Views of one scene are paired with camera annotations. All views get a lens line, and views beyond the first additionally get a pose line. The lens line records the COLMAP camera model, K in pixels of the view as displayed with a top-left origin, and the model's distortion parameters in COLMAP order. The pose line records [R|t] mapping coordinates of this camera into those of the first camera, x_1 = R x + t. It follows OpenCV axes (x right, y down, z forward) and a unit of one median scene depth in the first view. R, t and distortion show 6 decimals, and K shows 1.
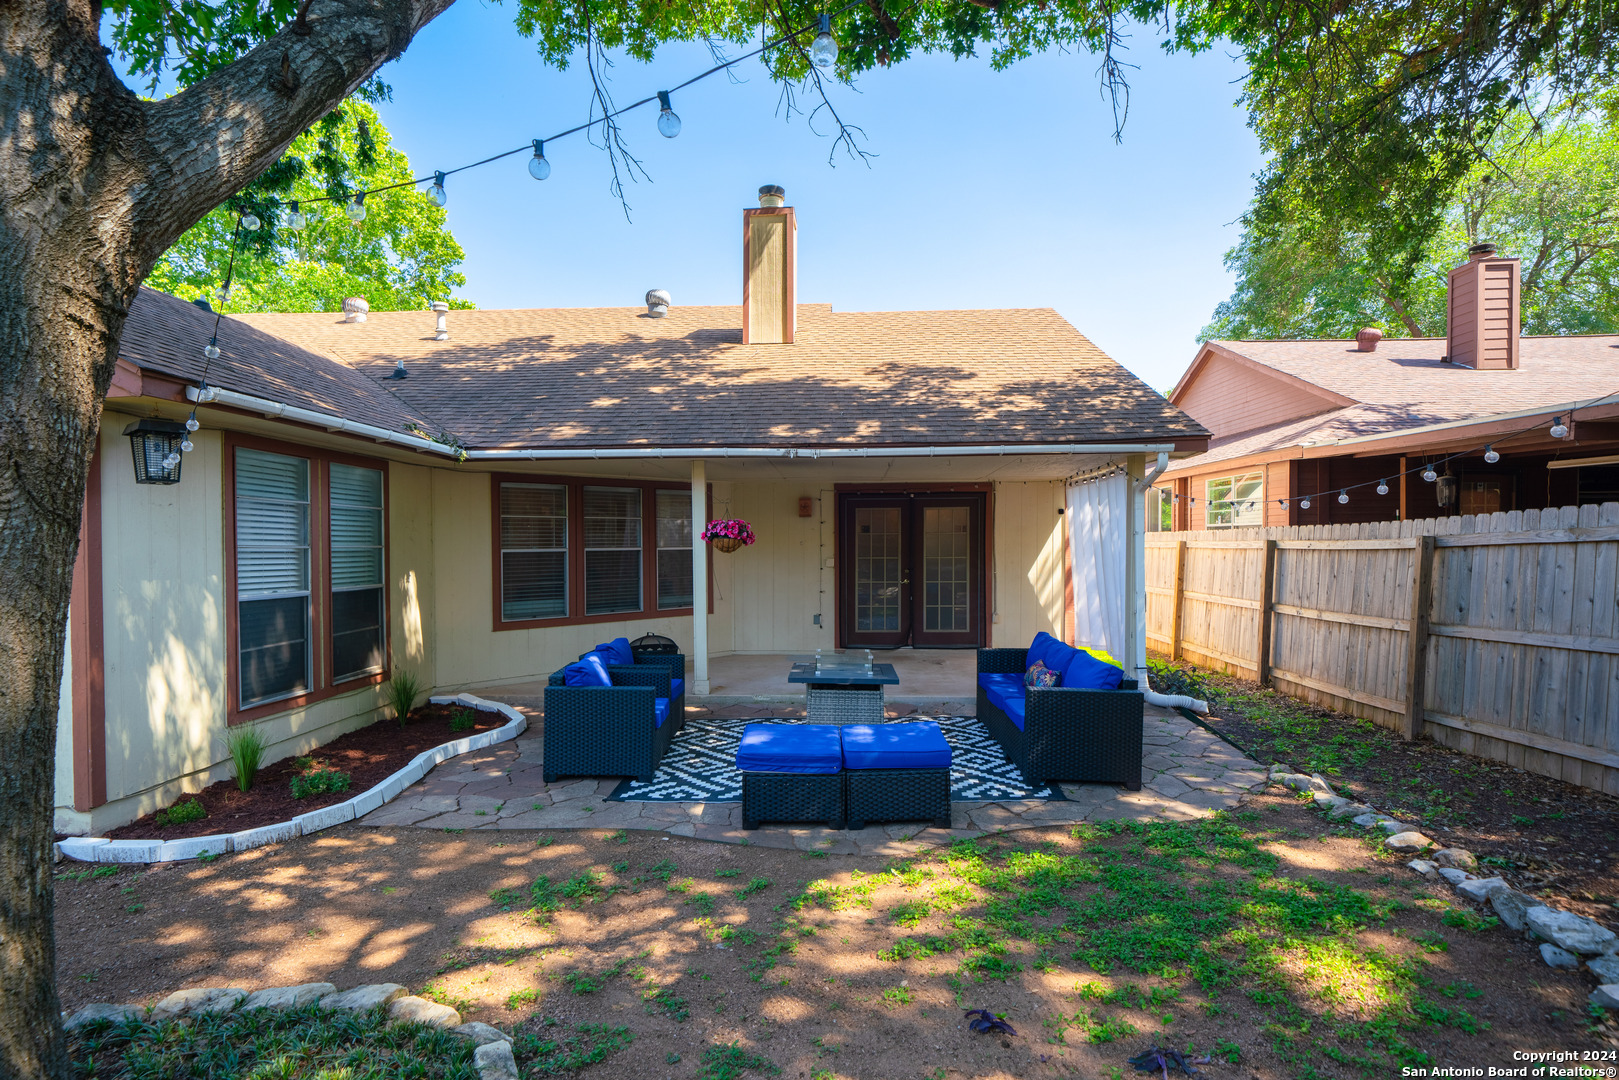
lens RADIAL K [[814.6, 0, 749.2], [0, 814.6, 537.3], [0, 0, 1]] dist [0.003773, 0.000825]
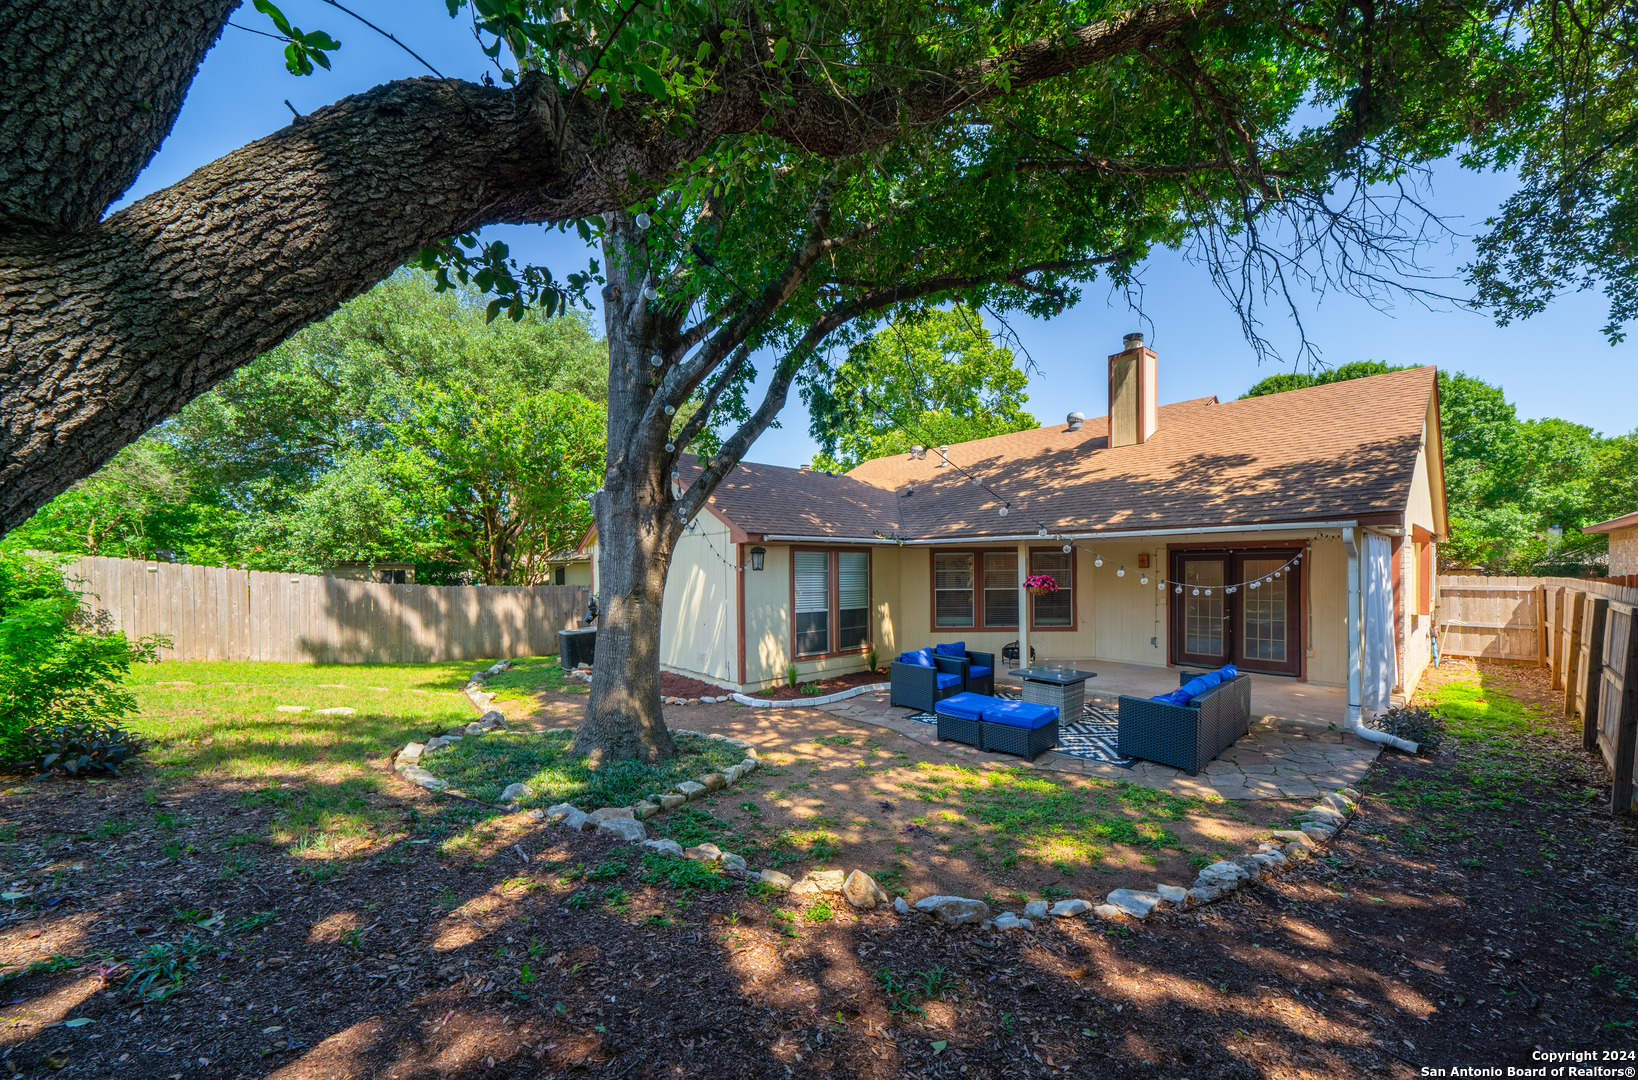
lens RADIAL K [[576.1, 0, 823.1], [0, 576.1, 549.6], [0, 0, 1]] dist [-0.007352, 0.000236]
pose [[0.709594, -0.024238, -0.704193, 0.548479], [0.016101, 0.999705, -0.018184, -0.068425], [0.704426, 0.001565, 0.709775, -0.158206]]
